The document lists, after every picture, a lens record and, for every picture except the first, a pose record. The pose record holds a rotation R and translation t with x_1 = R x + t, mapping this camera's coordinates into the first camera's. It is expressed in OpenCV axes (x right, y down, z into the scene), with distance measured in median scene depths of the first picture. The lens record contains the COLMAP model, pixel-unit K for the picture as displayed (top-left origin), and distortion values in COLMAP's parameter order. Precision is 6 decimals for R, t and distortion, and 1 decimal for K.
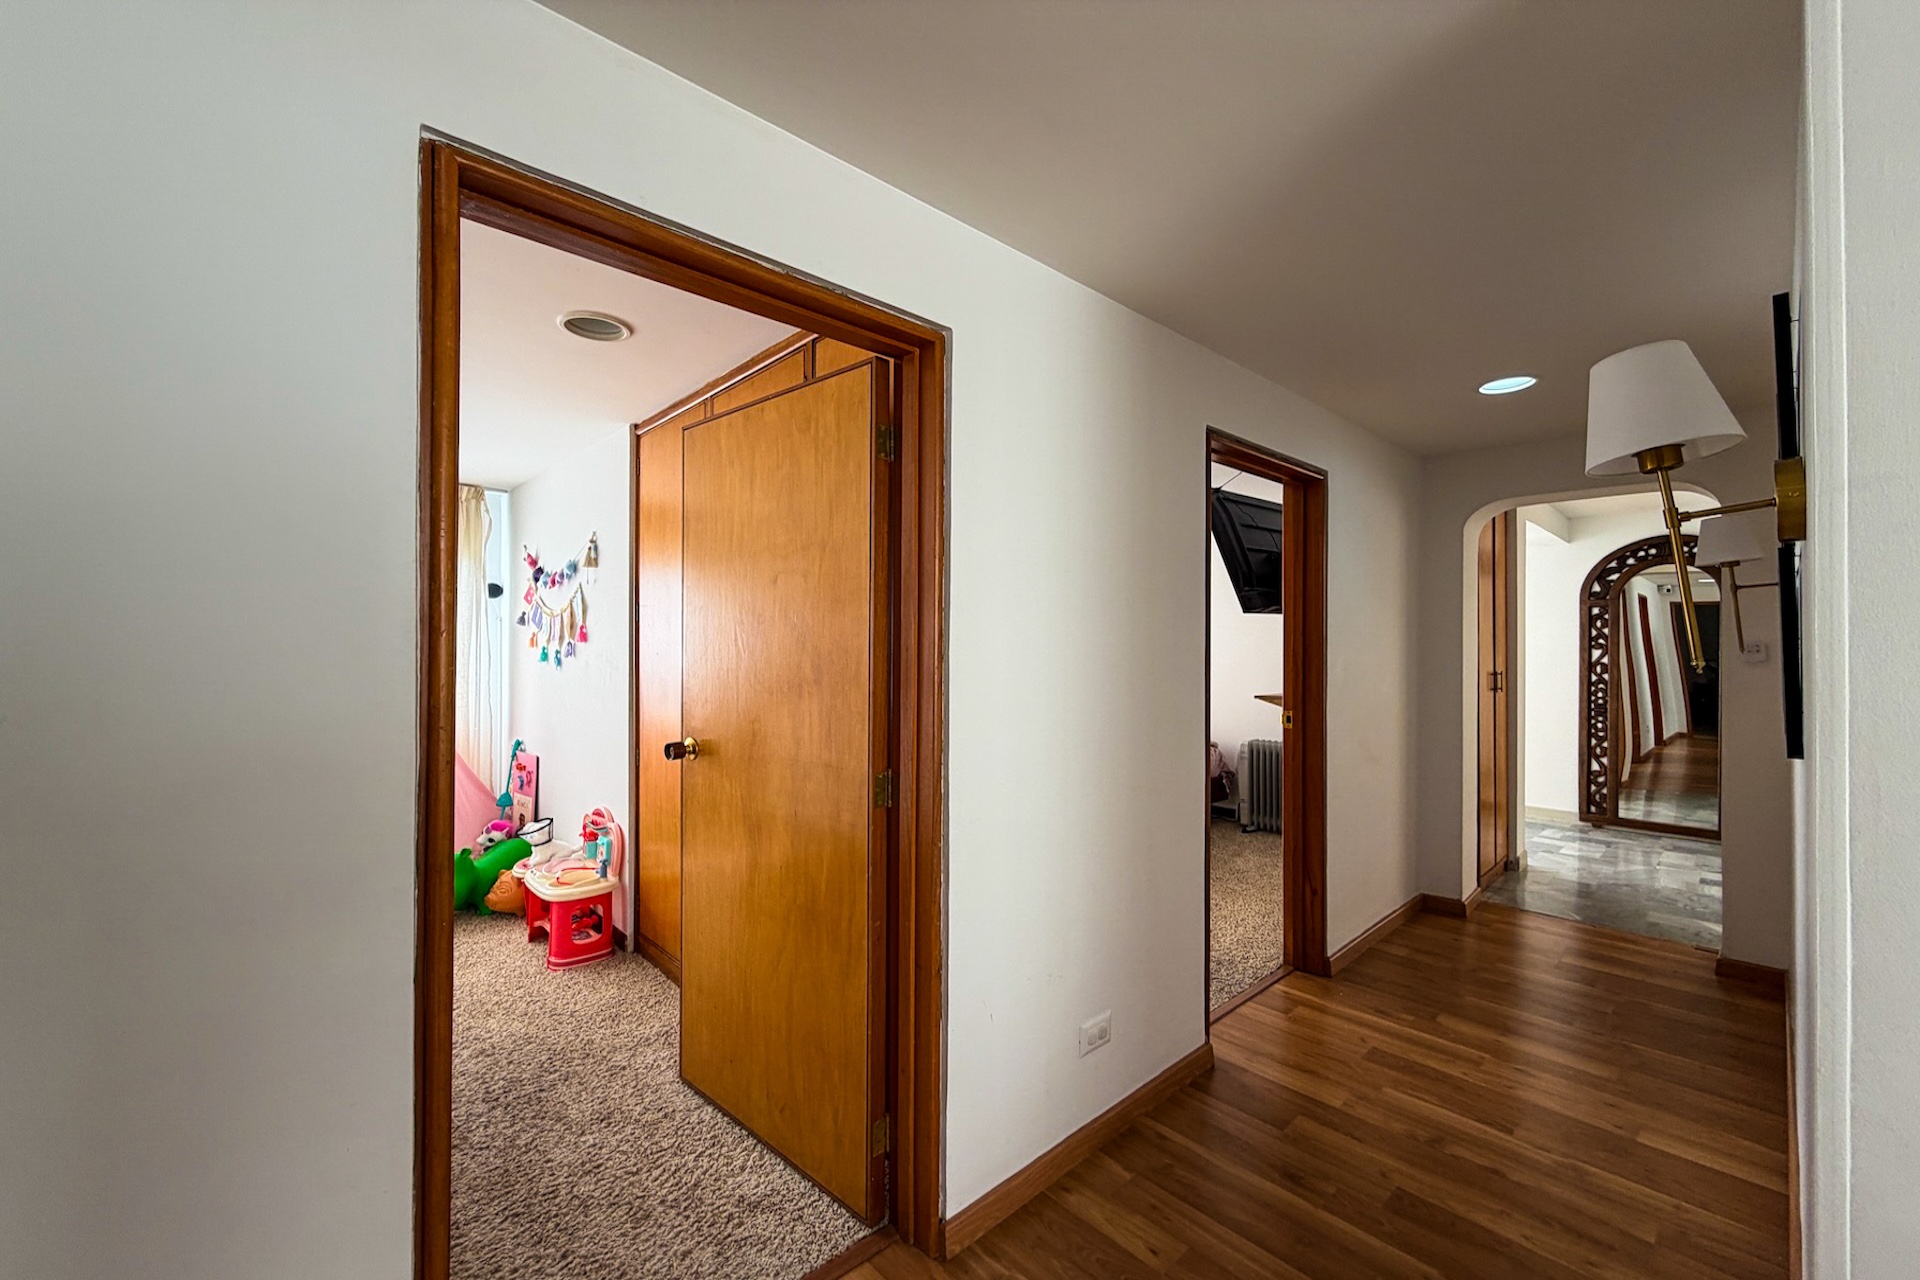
lens RADIAL K [[765.0, 0, 960.0], [0, 765.0, 640.0], [0, 0, 1]] dist [0.000201, 0.000248]
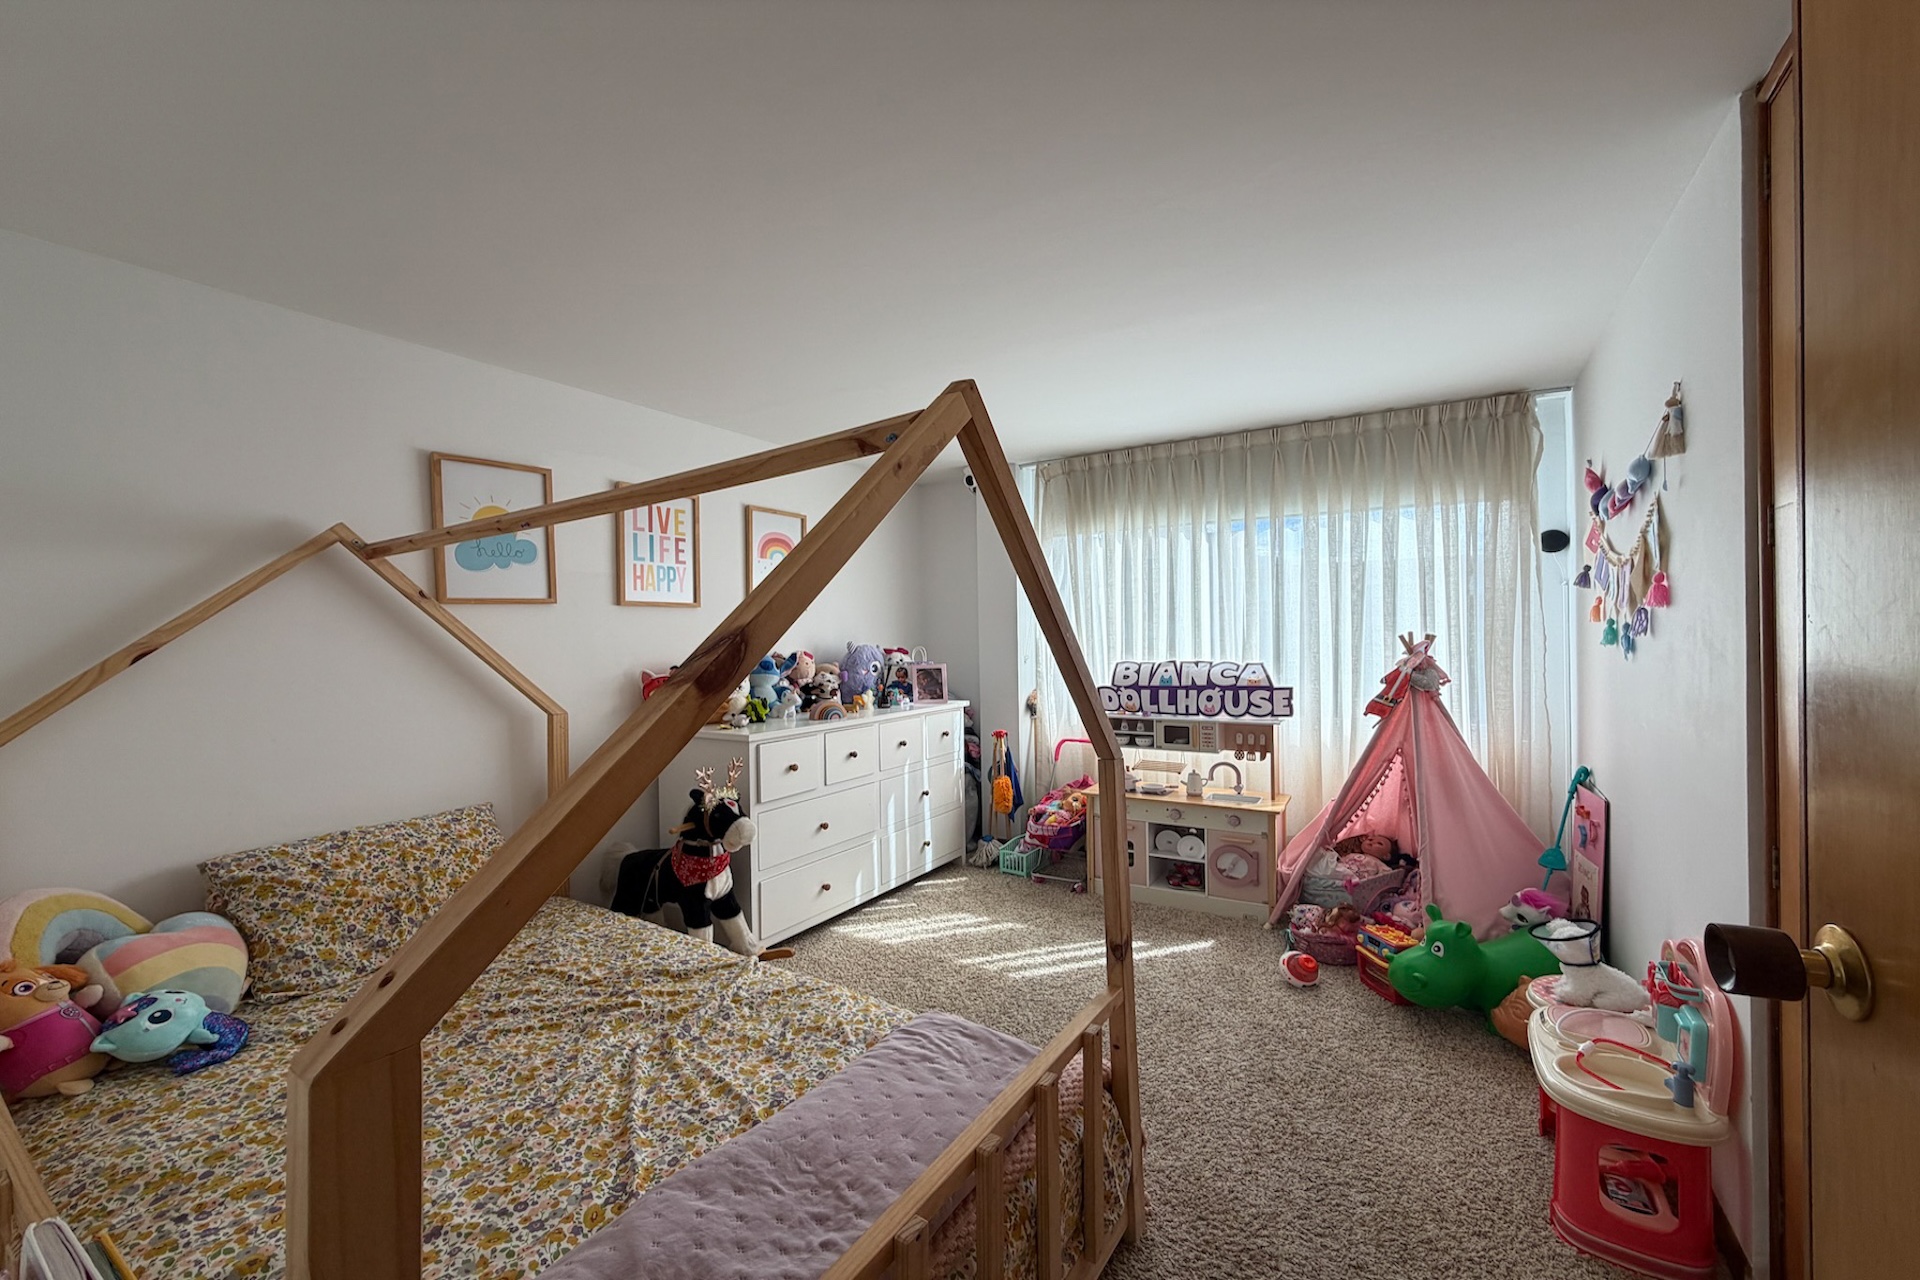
lens RADIAL K [[765.0, 0, 960.0], [0, 765.0, 640.0], [0, 0, 1]] dist [0.000201, 0.000248]
pose [[0.256345, -0.003723, -0.966578, -0.106114], [0.017813, 0.999841, 0.000873, 0.016446], [0.966421, -0.017442, 0.256371, 0.381369]]
